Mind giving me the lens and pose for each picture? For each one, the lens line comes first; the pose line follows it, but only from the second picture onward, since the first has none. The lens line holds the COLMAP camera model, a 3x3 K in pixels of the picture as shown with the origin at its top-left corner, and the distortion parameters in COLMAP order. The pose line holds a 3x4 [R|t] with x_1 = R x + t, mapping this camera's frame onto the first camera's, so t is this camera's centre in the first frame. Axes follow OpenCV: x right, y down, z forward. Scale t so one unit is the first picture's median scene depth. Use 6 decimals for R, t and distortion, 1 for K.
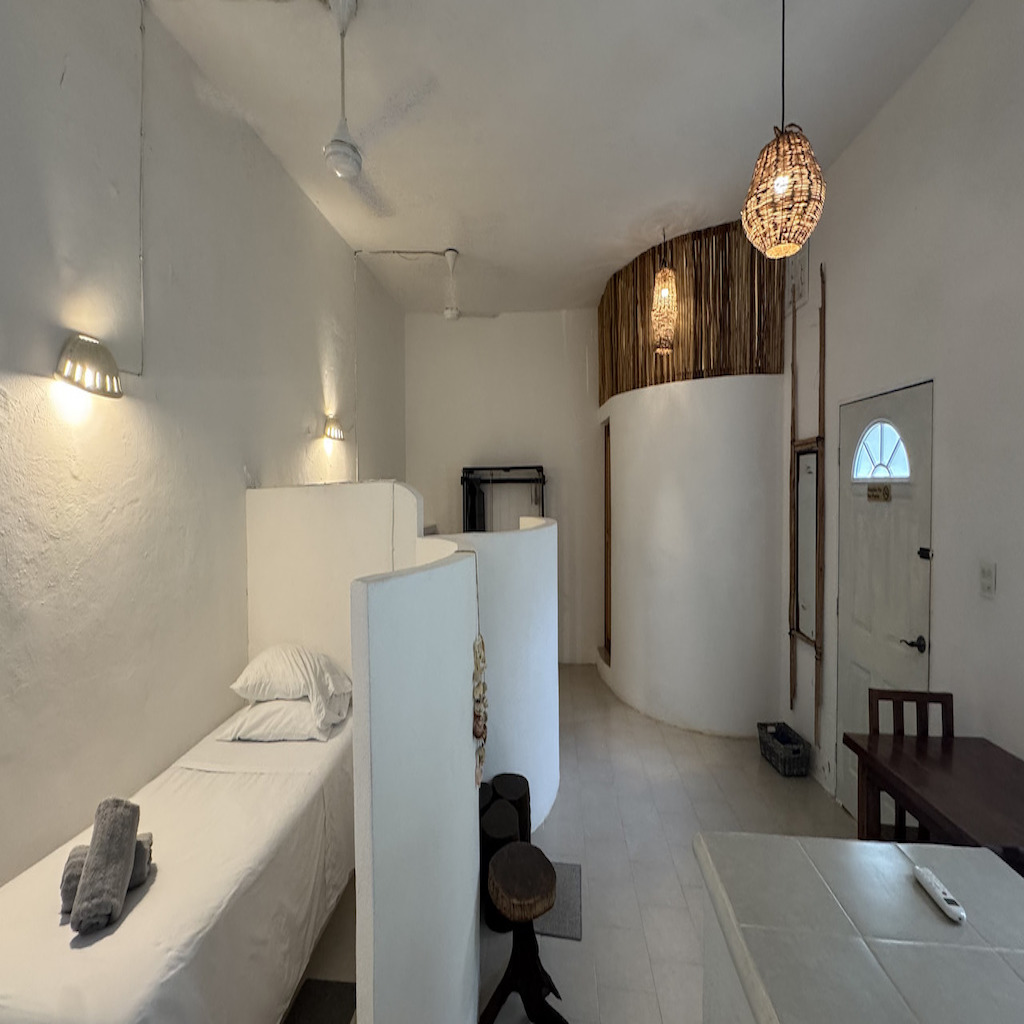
lens RADIAL K [[493.0, 0, 483.9], [0, 493.0, 532.0], [0, 0, 1]] dist [-0.012313, -0.000100]
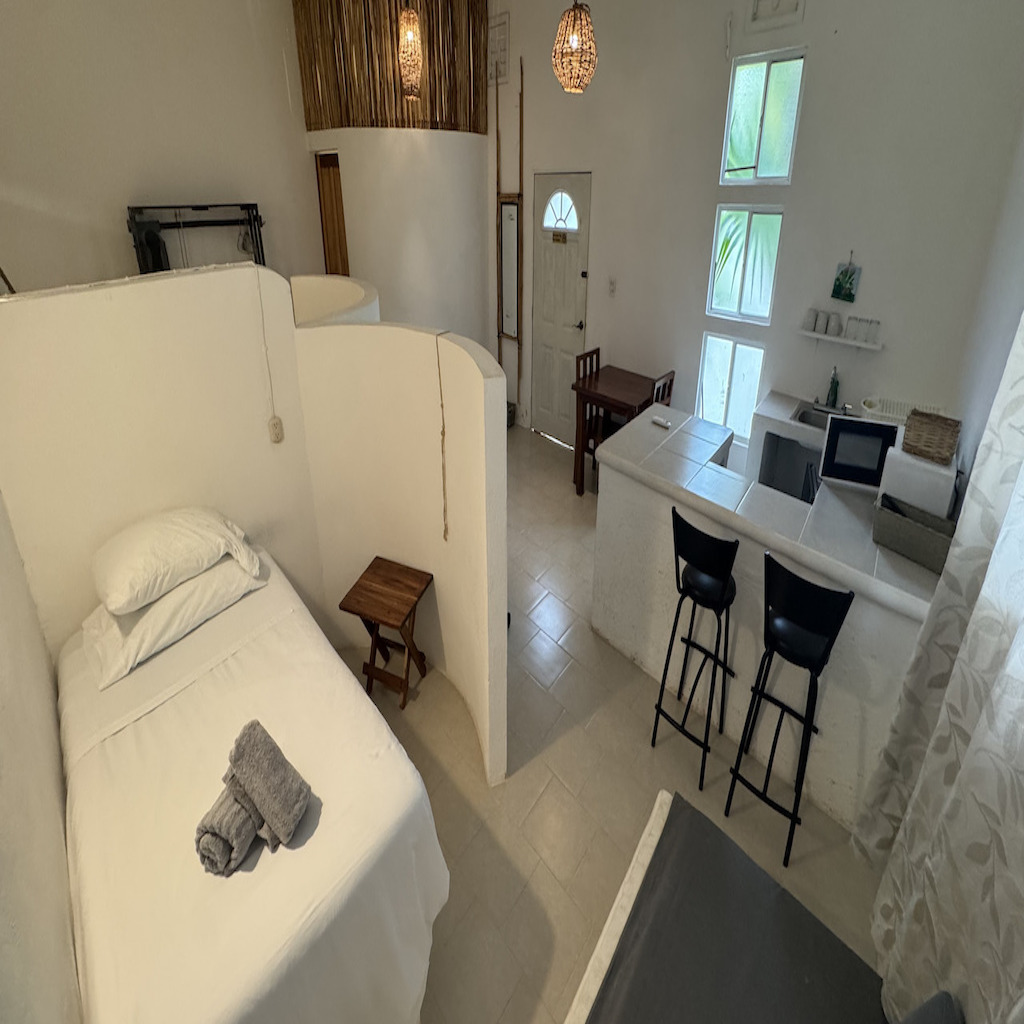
lens RADIAL K [[822.1, 0, 513.0], [0, 822.1, 511.4], [0, 0, 1]] dist [-0.012325, -0.010877]
pose [[0.315184, -0.420465, 0.850804, -1.627349], [0.016449, 0.898784, 0.438083, -0.385249], [-0.948888, -0.124082, 0.290198, 0.204312]]
